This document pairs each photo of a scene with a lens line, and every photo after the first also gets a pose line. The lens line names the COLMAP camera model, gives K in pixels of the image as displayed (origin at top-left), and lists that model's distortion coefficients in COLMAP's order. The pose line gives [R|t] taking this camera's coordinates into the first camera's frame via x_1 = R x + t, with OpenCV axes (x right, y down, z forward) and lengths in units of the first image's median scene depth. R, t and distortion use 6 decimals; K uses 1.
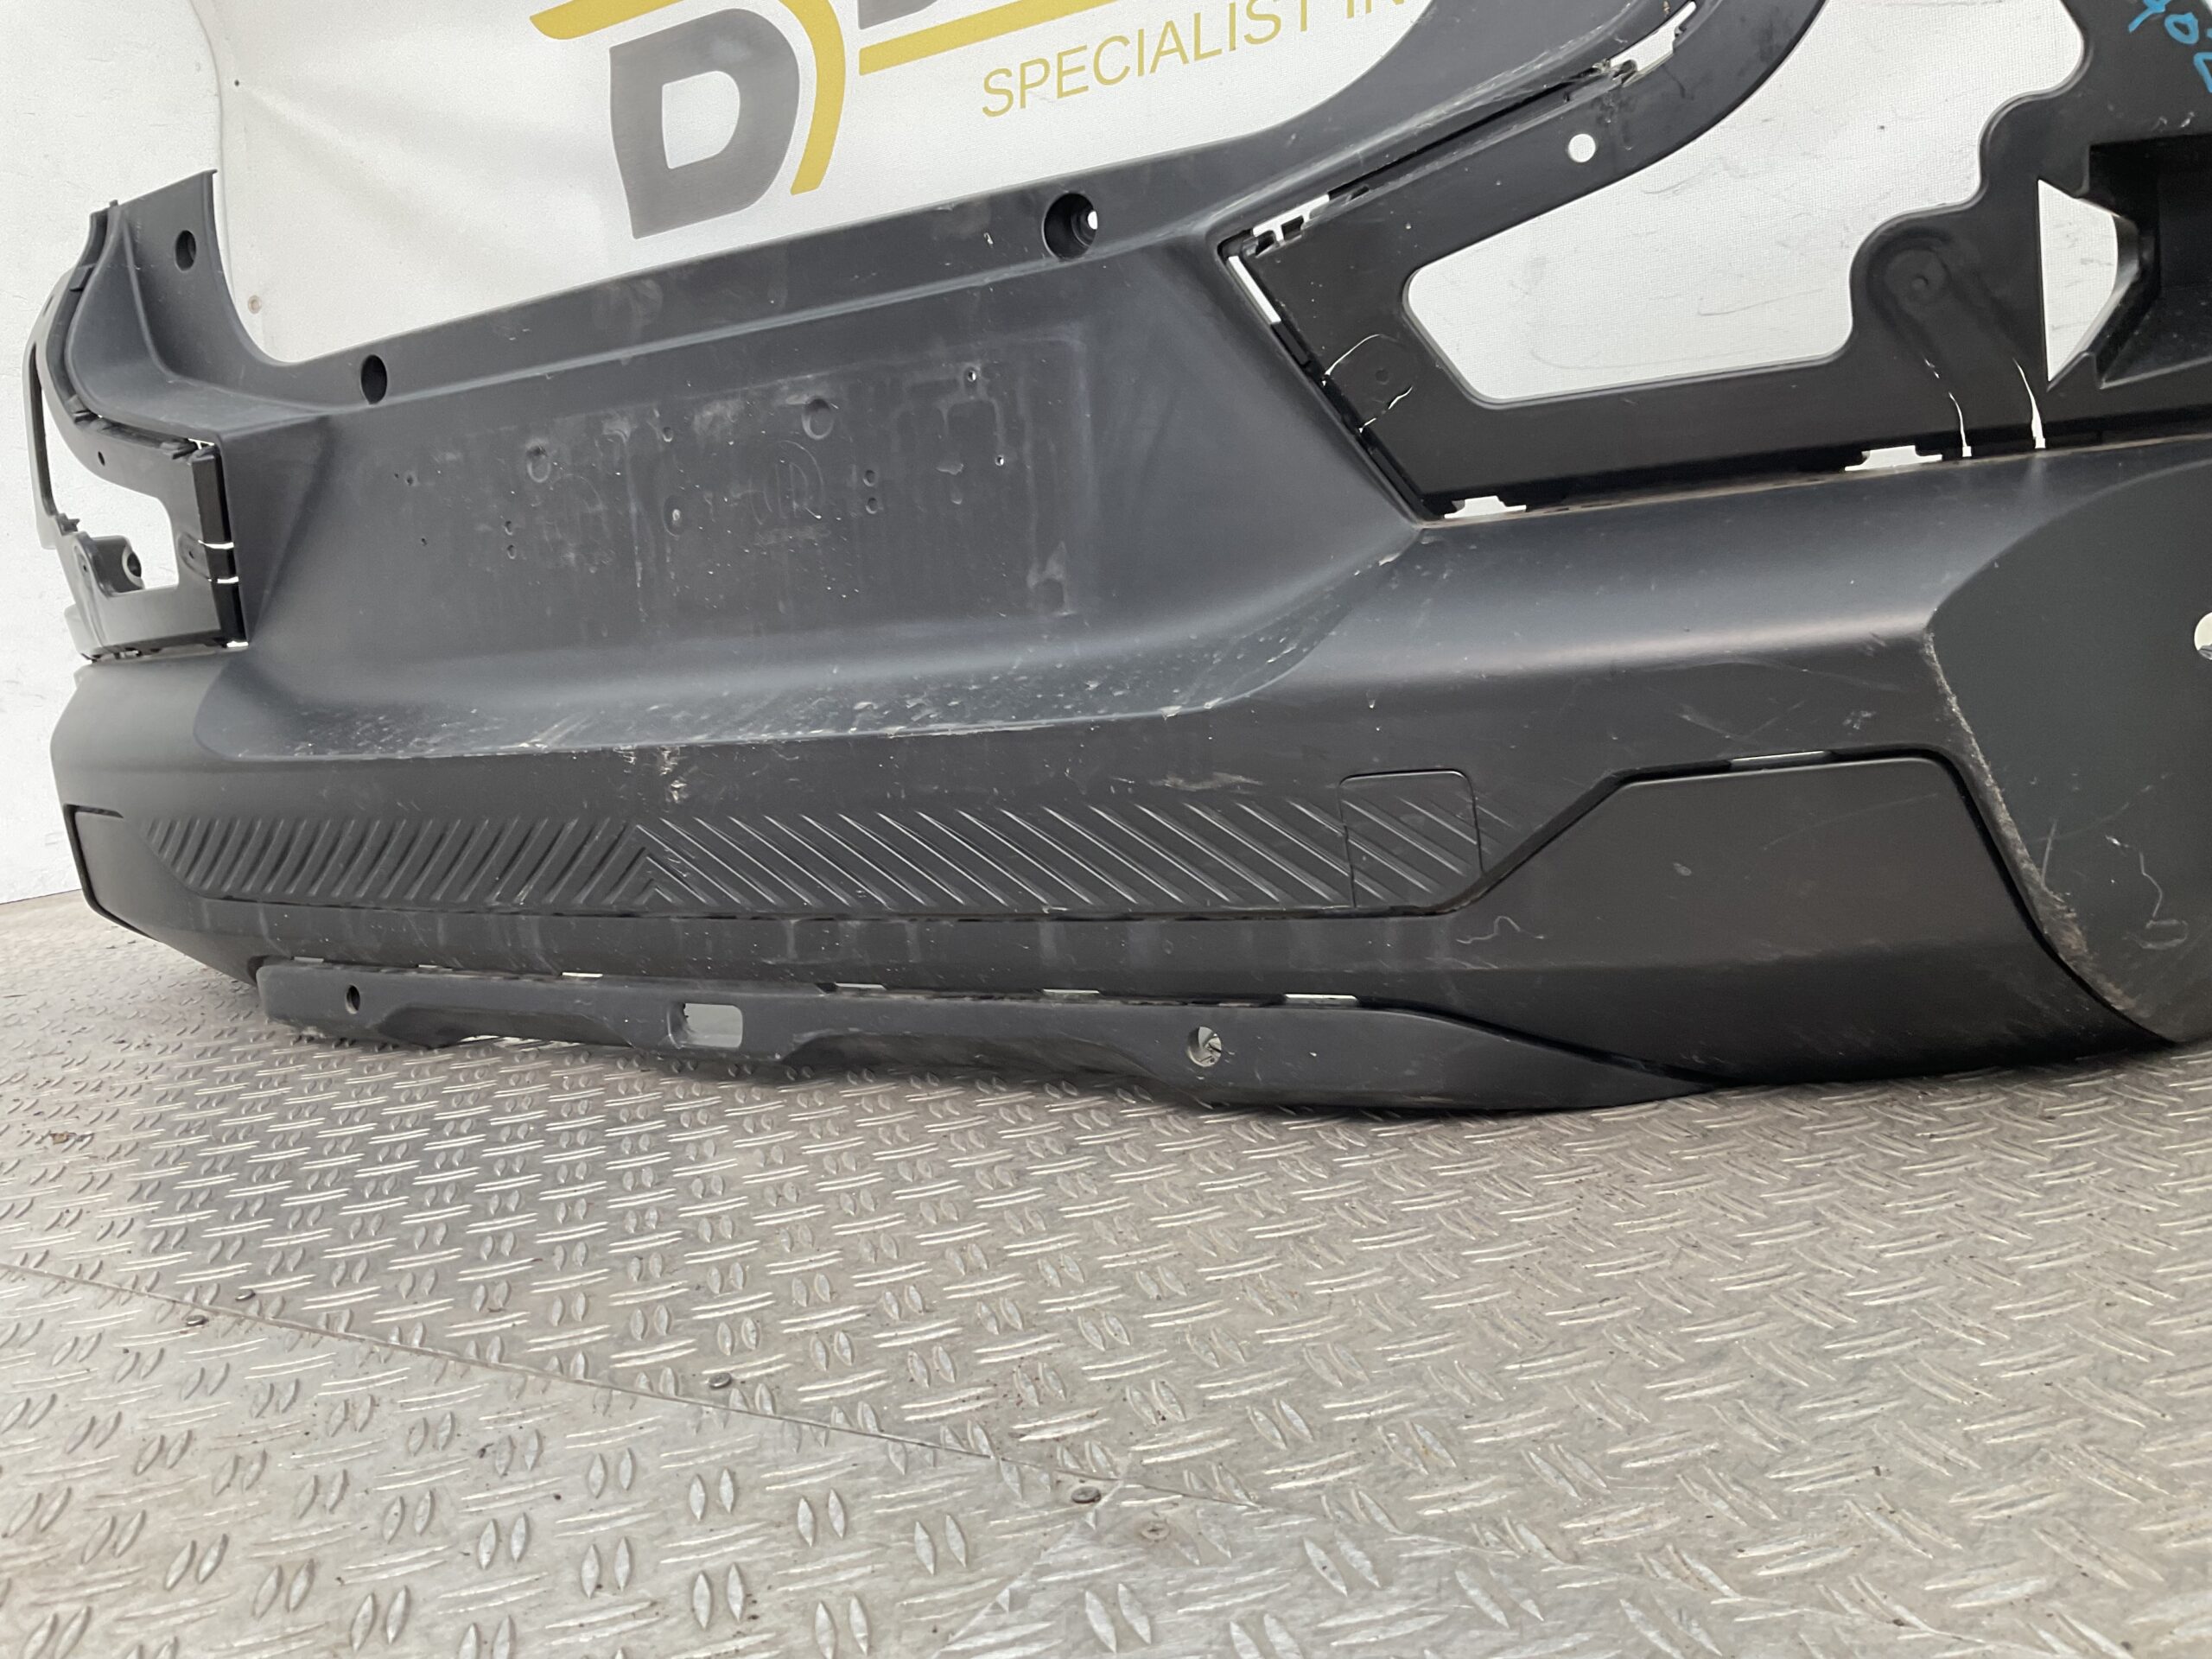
lens RADIAL K [[1847.4, 0, 1106.0], [0, 1847.4, 829.5], [0, 0, 1]] dist [0.121157, -0.229523]
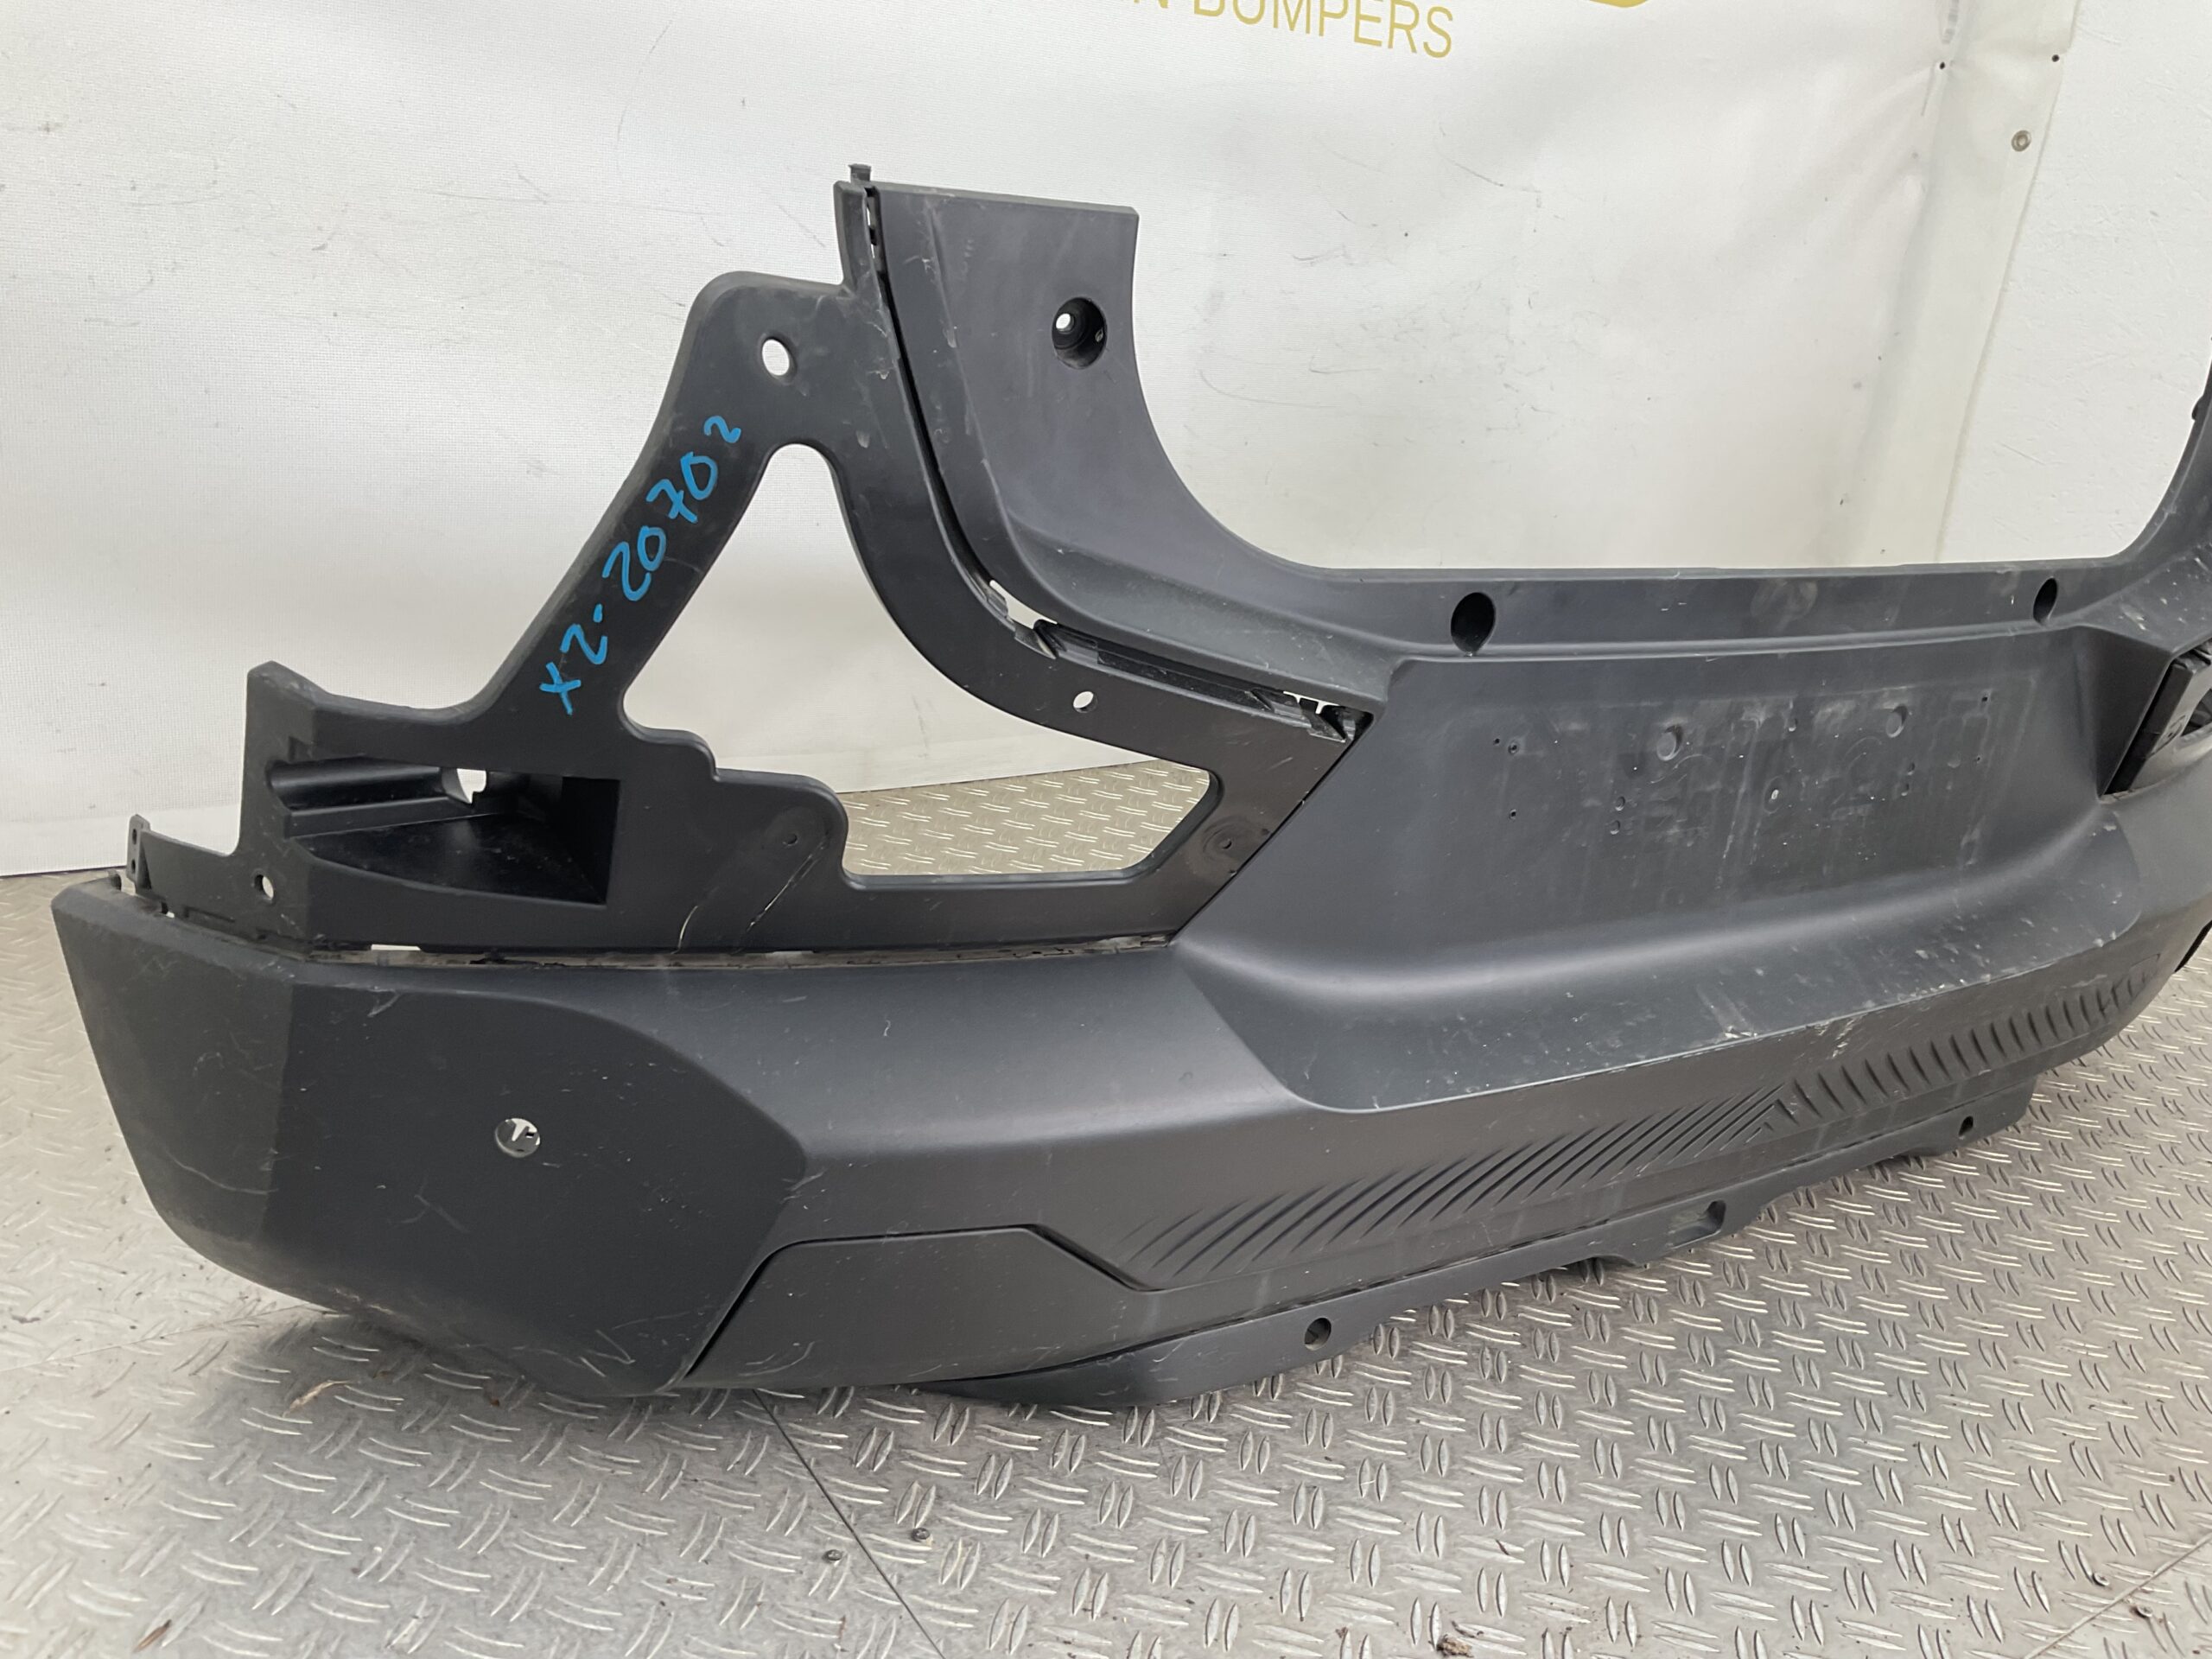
lens RADIAL K [[1847.4, 0, 1106.0], [0, 1847.4, 829.5], [0, 0, 1]] dist [0.121157, -0.229523]
pose [[0.409363, -0.173143, 0.895792, -1.517252], [-0.057110, 0.975040, 0.214559, -0.399545], [-0.910582, -0.138991, 0.389257, 1.030246]]
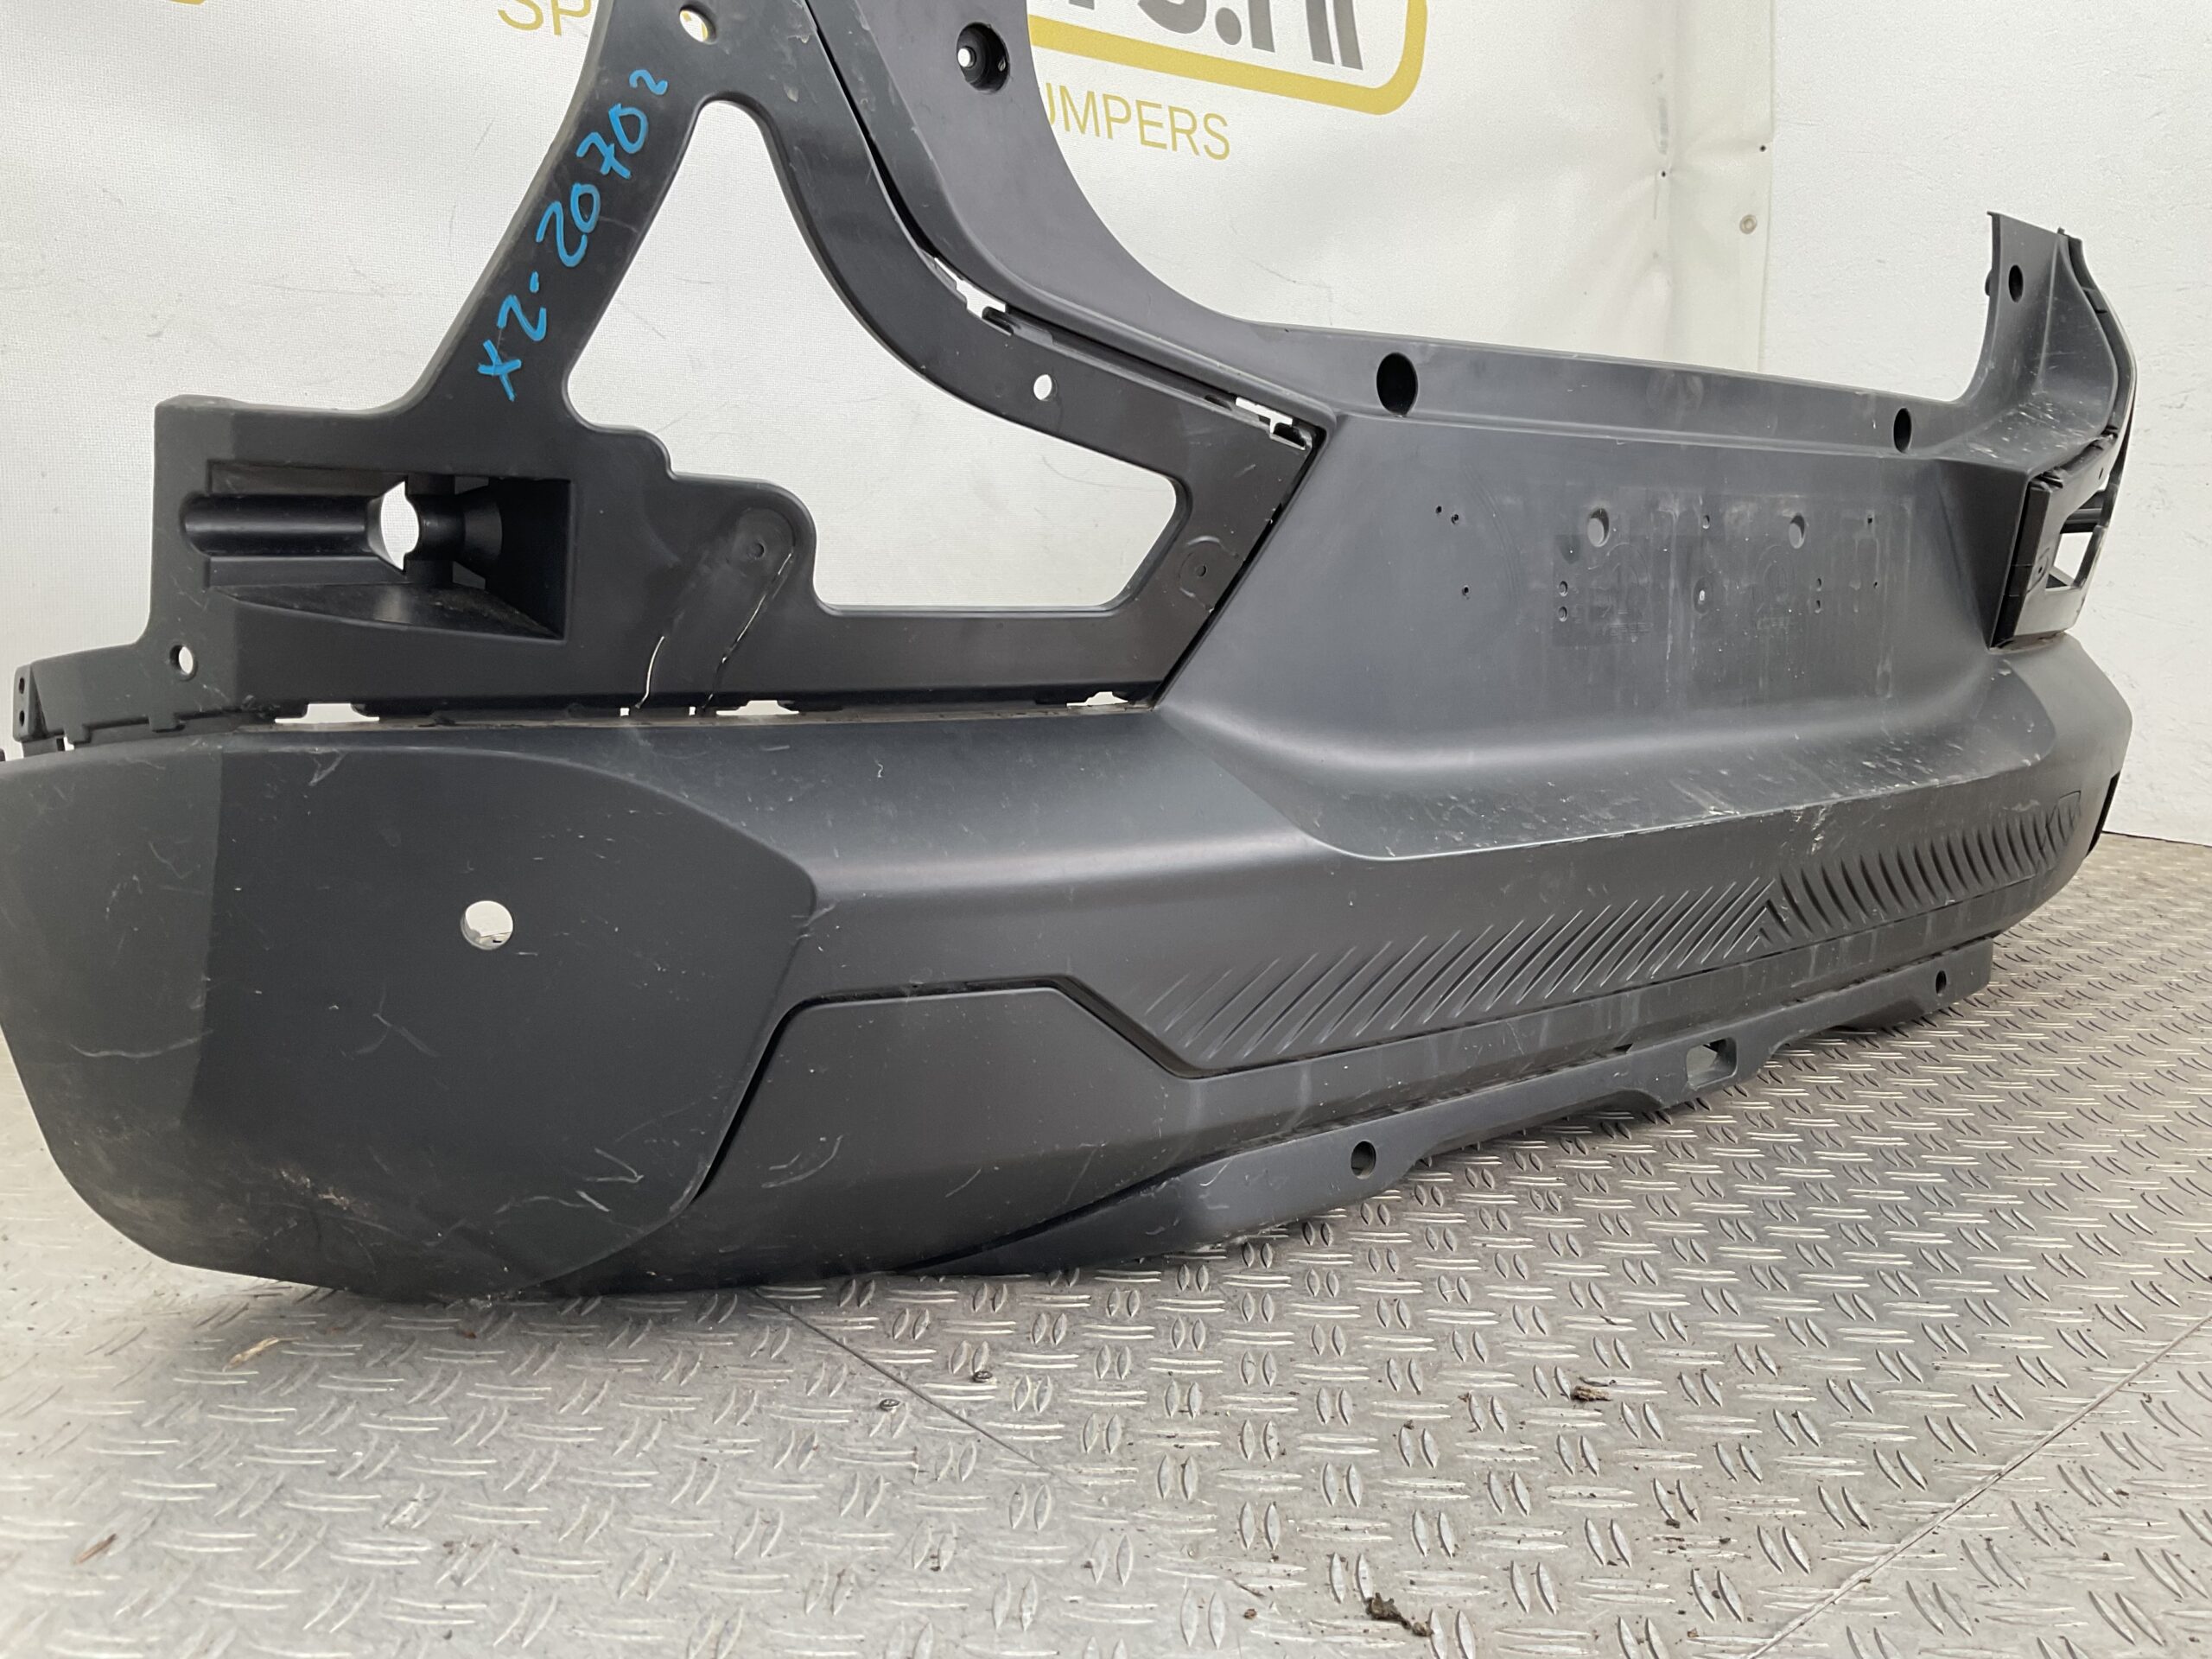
lens RADIAL K [[1847.4, 0, 1106.0], [0, 1847.4, 829.5], [0, 0, 1]] dist [0.121157, -0.229523]
pose [[0.309570, -0.045769, 0.949774, -1.533641], [0.075881, 0.996844, 0.023304, -0.093535], [-0.947844, 0.064856, 0.312066, 1.108199]]
